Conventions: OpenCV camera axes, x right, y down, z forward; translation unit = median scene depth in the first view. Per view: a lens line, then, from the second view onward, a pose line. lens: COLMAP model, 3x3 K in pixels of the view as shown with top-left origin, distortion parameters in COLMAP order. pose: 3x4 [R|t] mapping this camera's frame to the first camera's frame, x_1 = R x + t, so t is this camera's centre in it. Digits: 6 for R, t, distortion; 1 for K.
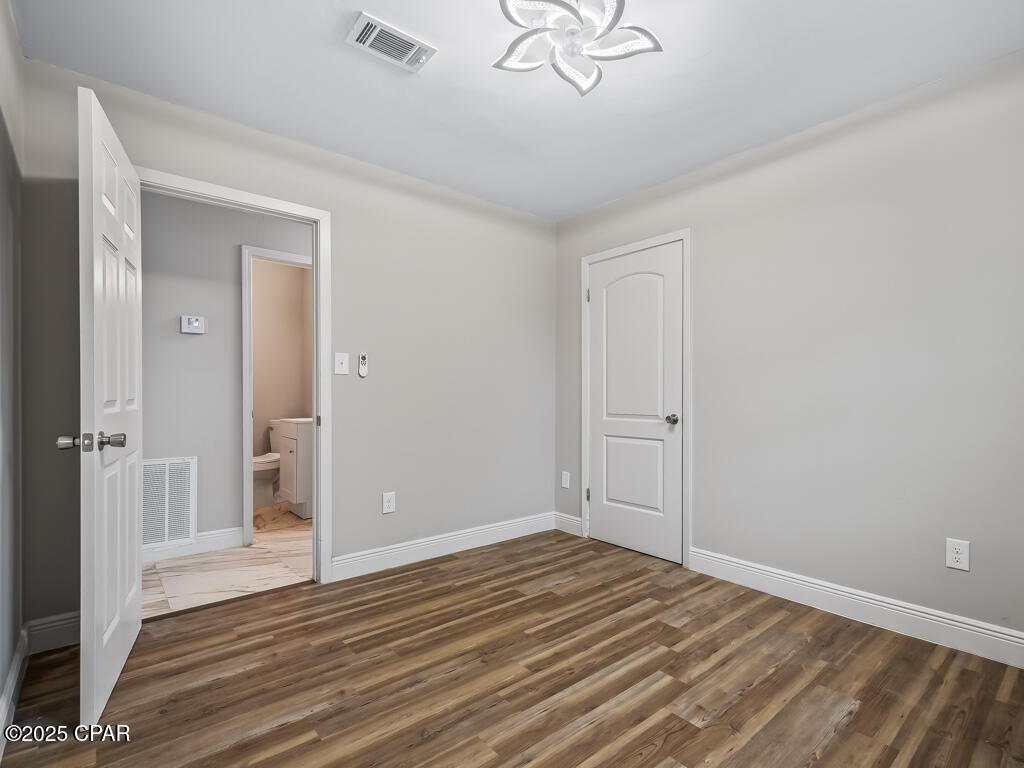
lens RADIAL K [[502.7, 0, 523.4], [0, 502.7, 389.0], [0, 0, 1]] dist [0.009986, -0.003383]
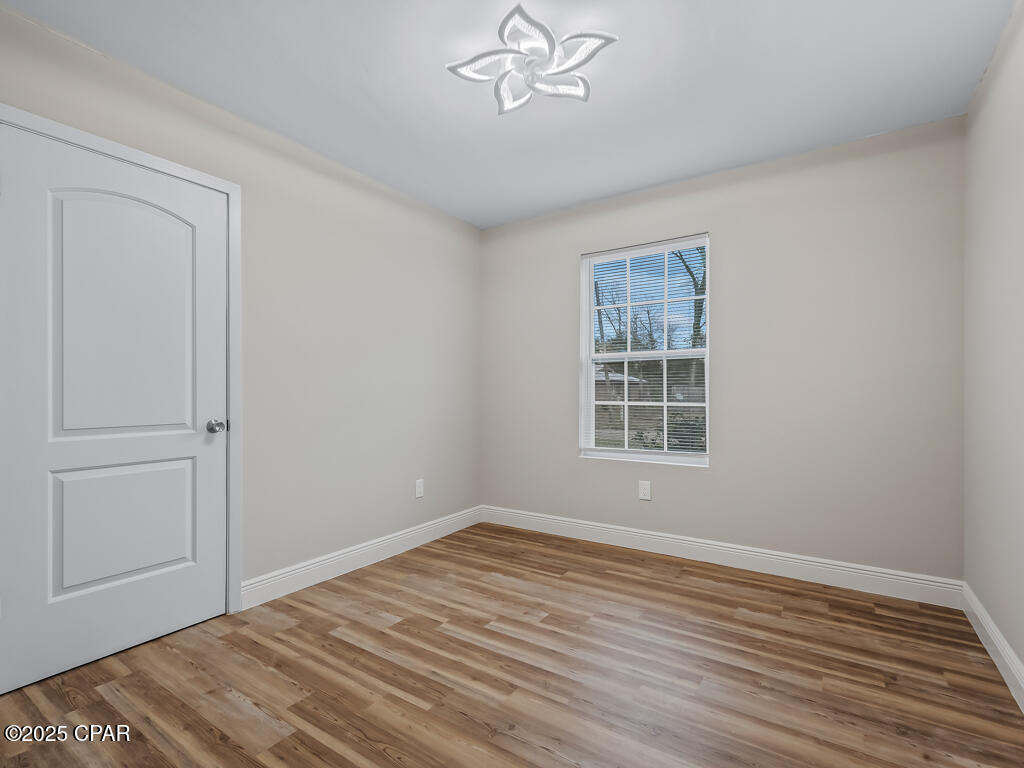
lens RADIAL K [[502.7, 0, 518.7], [0, 502.7, 389.0], [0, 0, 1]] dist [0.009986, -0.003383]
pose [[-0.282035, -0.003942, 0.959396, -0.681280], [-0.008238, 0.999965, 0.001686, 0.000431], [-0.959369, -0.007428, -0.282058, 0.975102]]
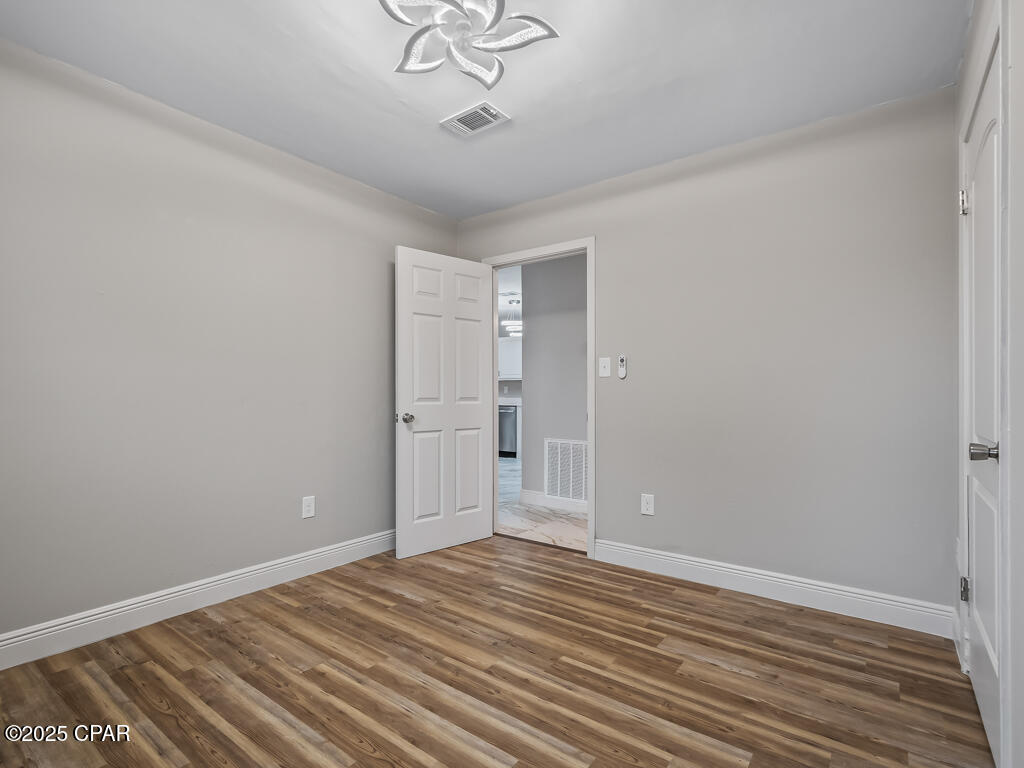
lens RADIAL K [[502.7, 0, 511.0], [0, 502.7, 387.5], [0, 0, 1]] dist [0.009986, -0.003383]
pose [[0.216922, -0.016150, -0.976055, 0.783861], [0.008396, 0.999857, -0.014678, 0.010741], [0.976153, -0.005011, 0.217027, 0.642300]]
